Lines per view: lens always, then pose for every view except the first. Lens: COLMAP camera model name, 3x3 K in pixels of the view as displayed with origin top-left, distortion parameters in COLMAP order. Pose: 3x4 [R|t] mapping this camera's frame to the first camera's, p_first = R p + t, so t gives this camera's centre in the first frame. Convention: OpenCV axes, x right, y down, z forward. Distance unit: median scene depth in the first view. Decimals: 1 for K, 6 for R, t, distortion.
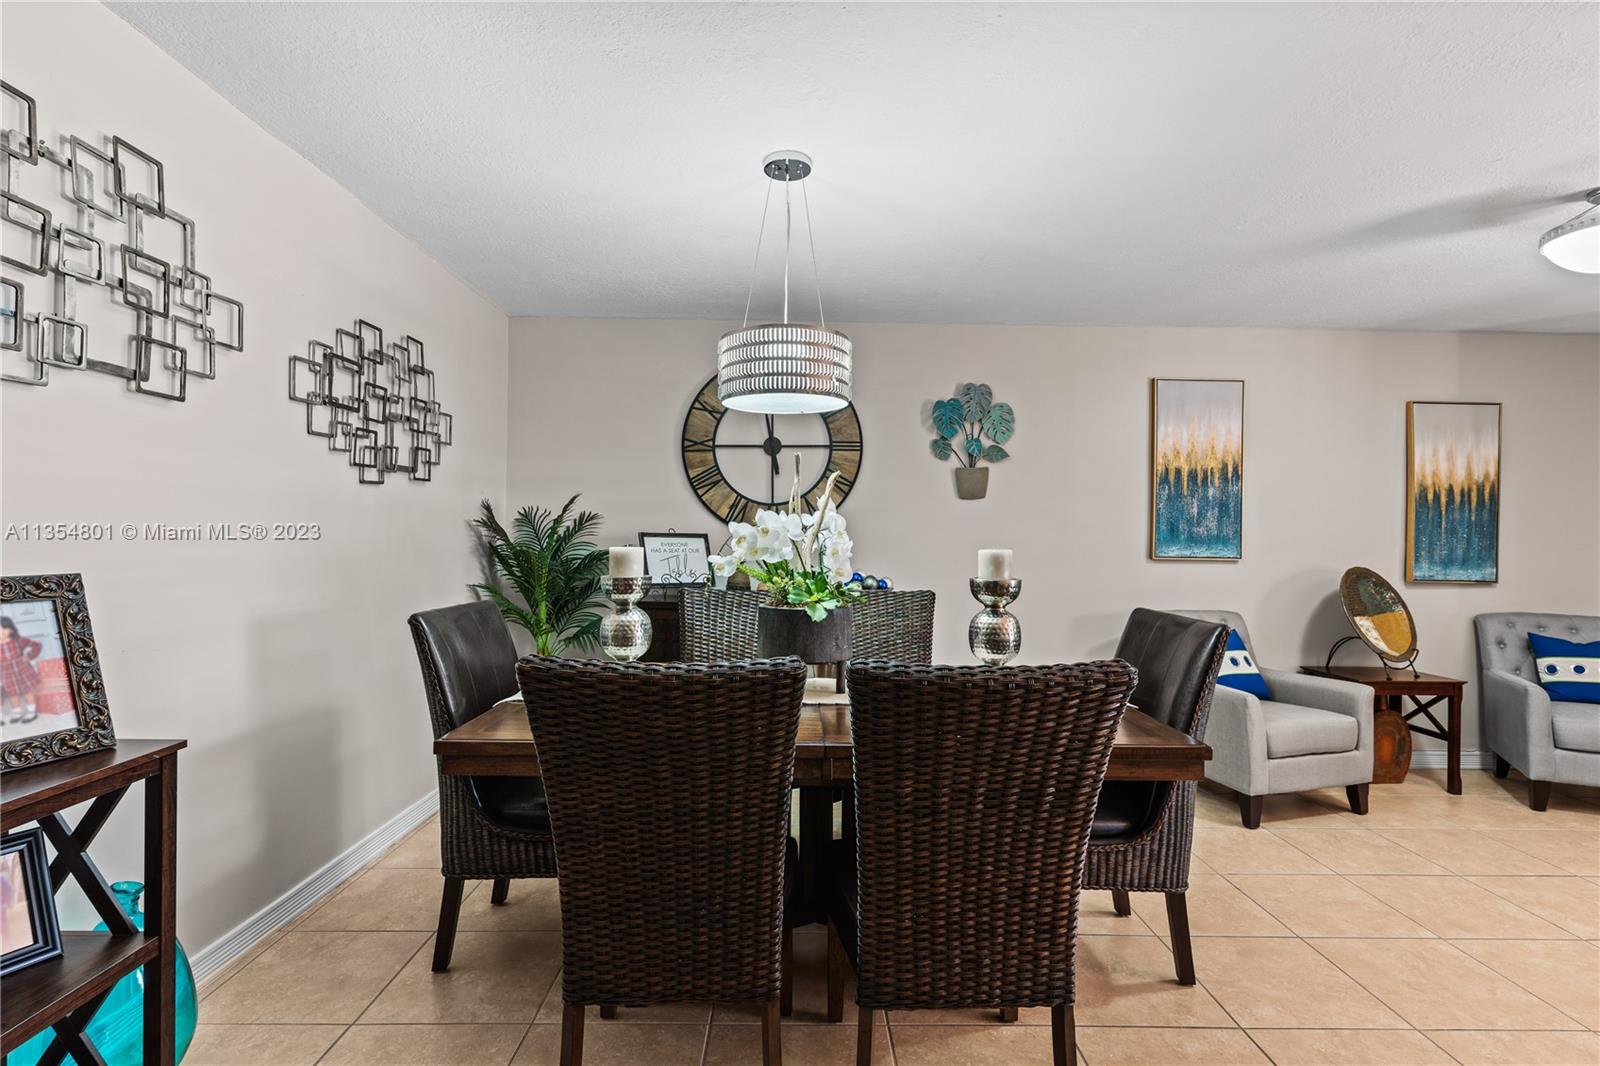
lens RADIAL K [[759.4, 0, 800.8], [0, 759.4, 536.2], [0, 0, 1]] dist [0.001470, 0.000001]
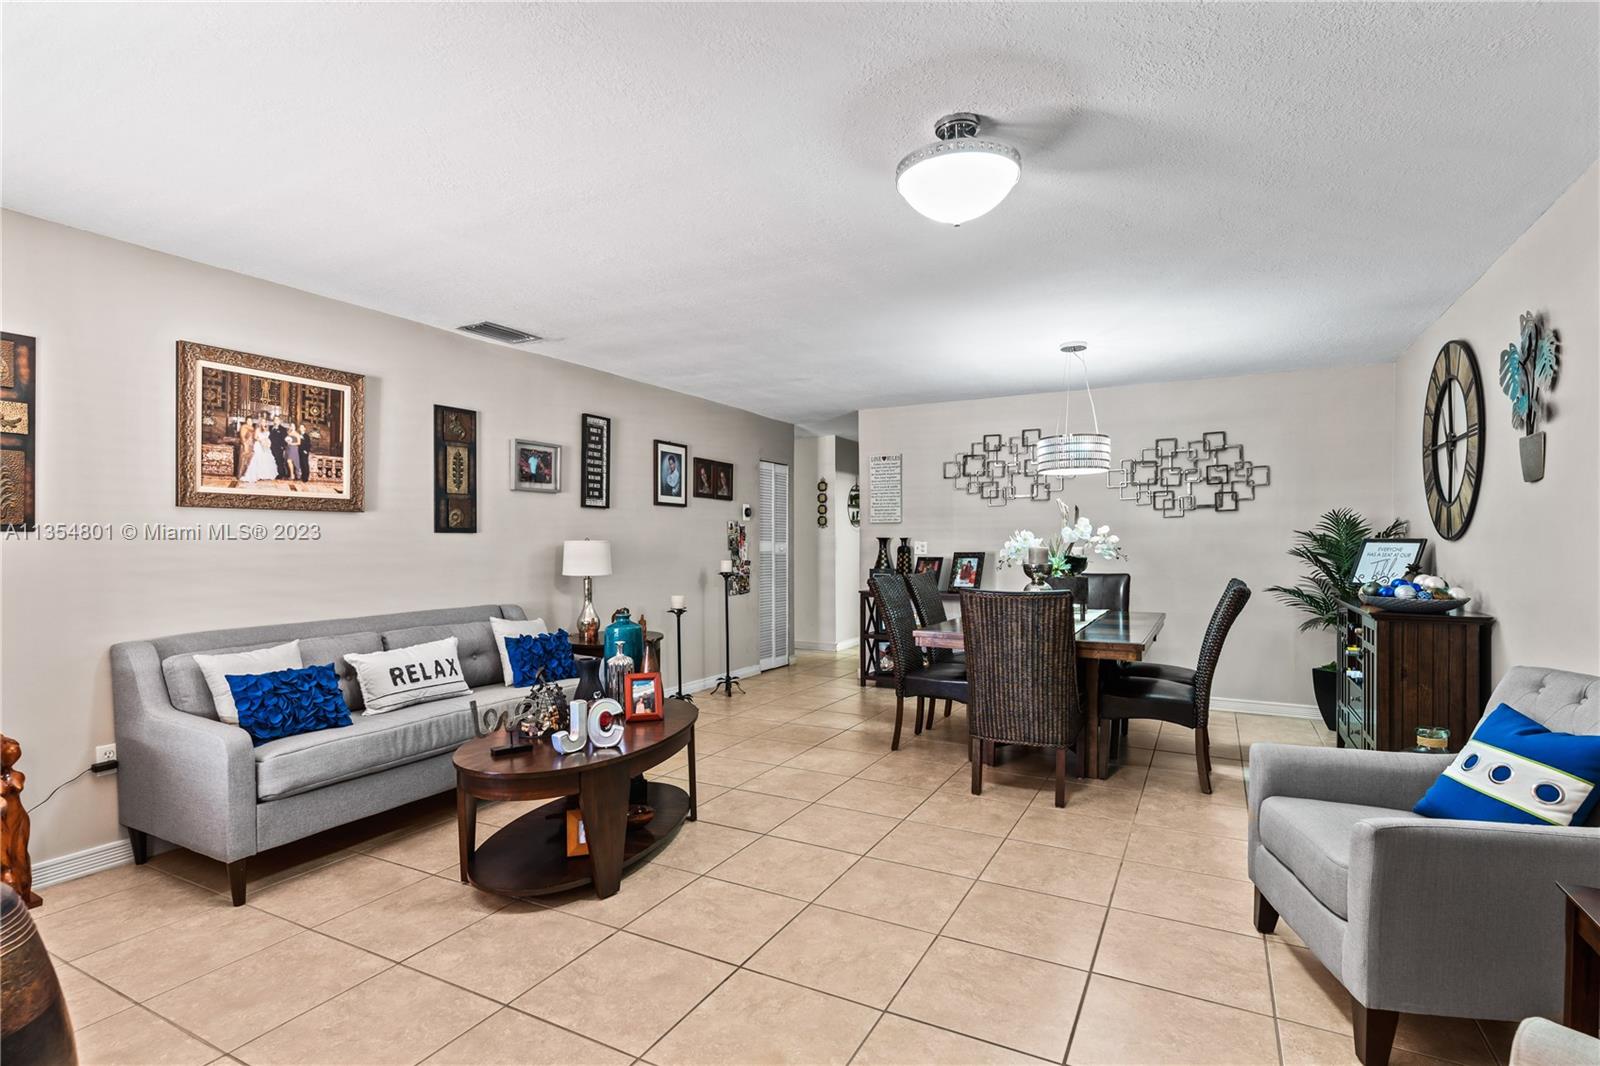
lens RADIAL K [[770.9, 0, 802.9], [0, 770.9, 546.7], [0, 0, 1]] dist [0.003097, 0.000271]
pose [[-0.473419, -0.006007, -0.880817, 1.213910], [-0.004852, 0.999979, -0.004212, 0.015431], [0.880824, 0.002280, -0.473438, 0.798039]]
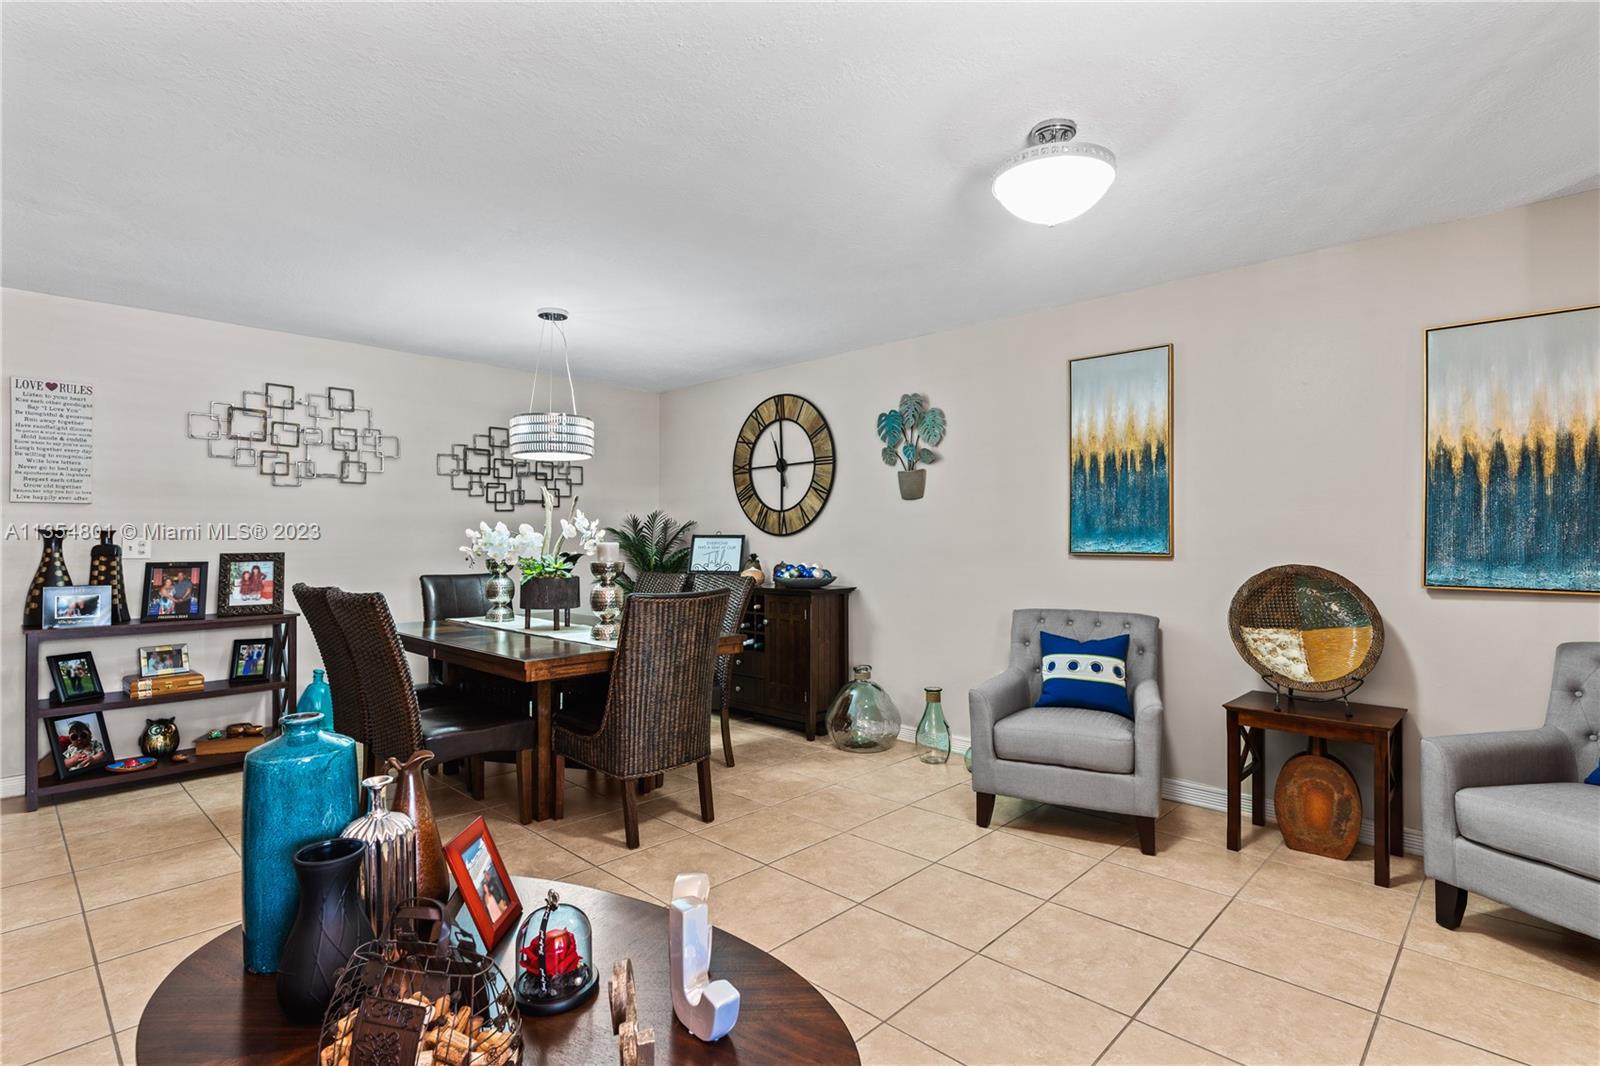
lens RADIAL K [[769.9, 0, 800.2], [0, 769.9, 531.8], [0, 0, 1]] dist [-0.000465, 0.000469]
pose [[0.719224, -0.018544, -0.694531, 0.931320], [0.010865, 0.999822, -0.015445, 0.013821], [0.694693, 0.003562, 0.719297, 0.098507]]
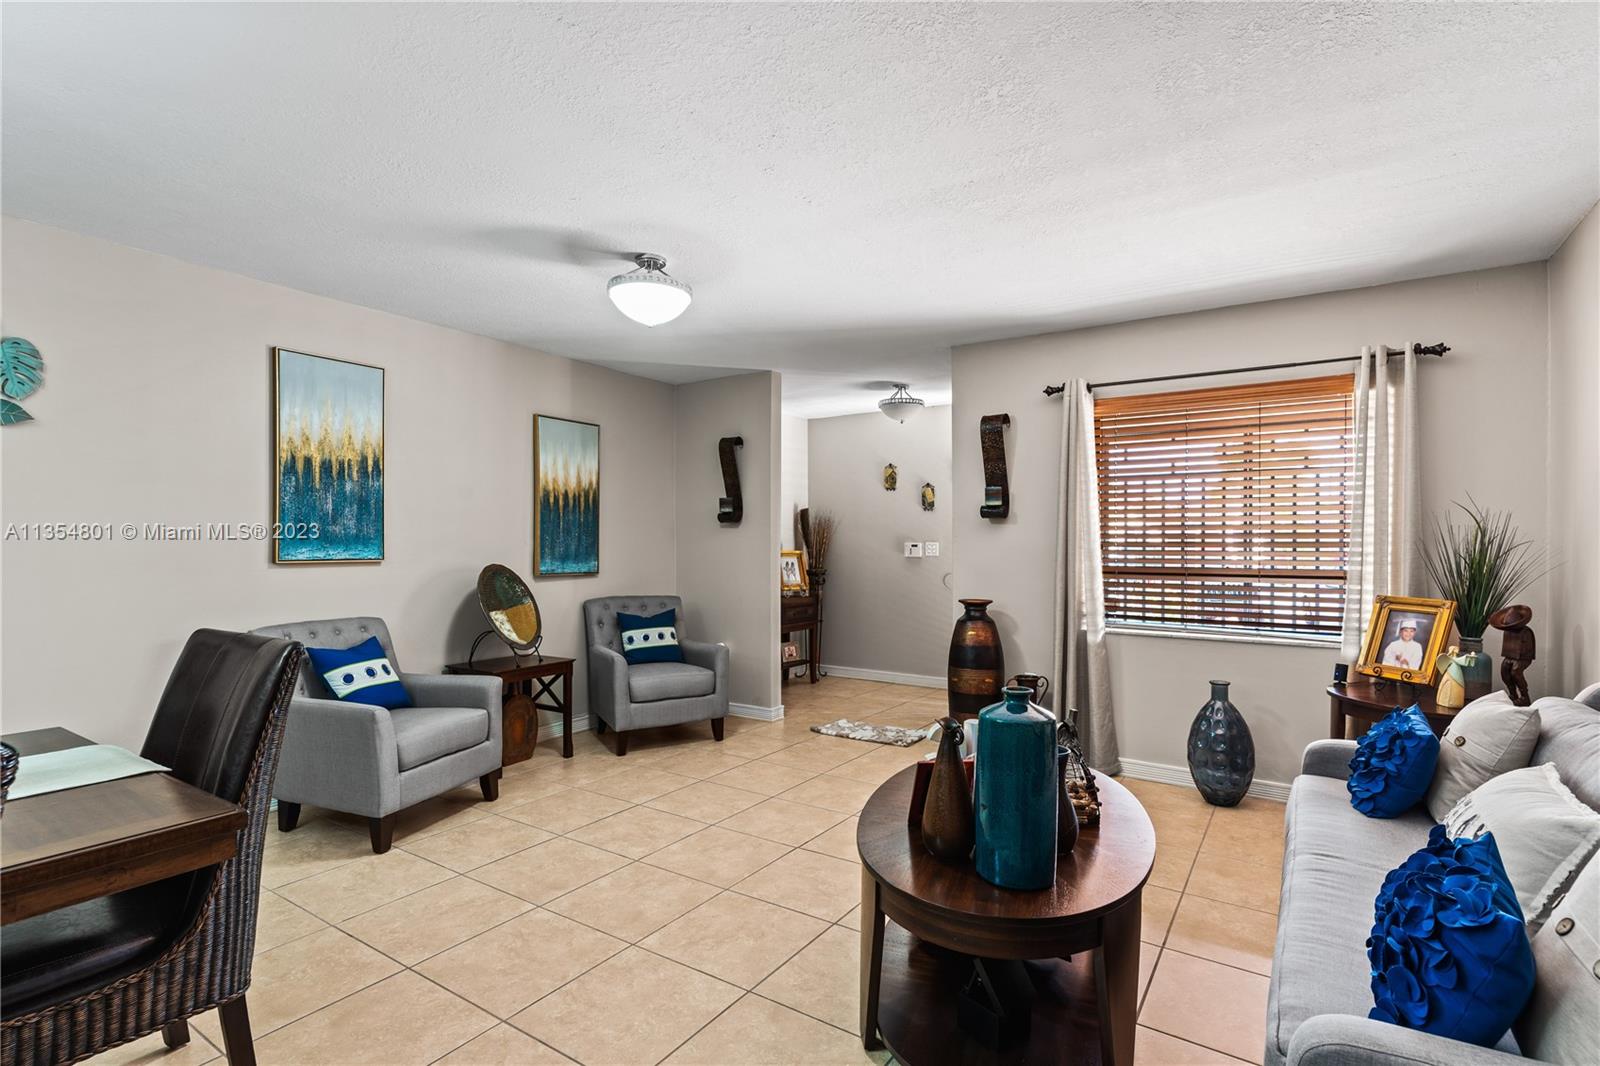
lens RADIAL K [[762.0, 0, 800.4], [0, 762.0, 546.8], [0, 0, 1]] dist [0.001656, 0.001140]
pose [[0.564544, -0.015625, 0.825255, 0.101332], [0.005748, 0.999871, 0.014999, 0.002938], [-0.825383, -0.003724, 0.564561, 0.051392]]
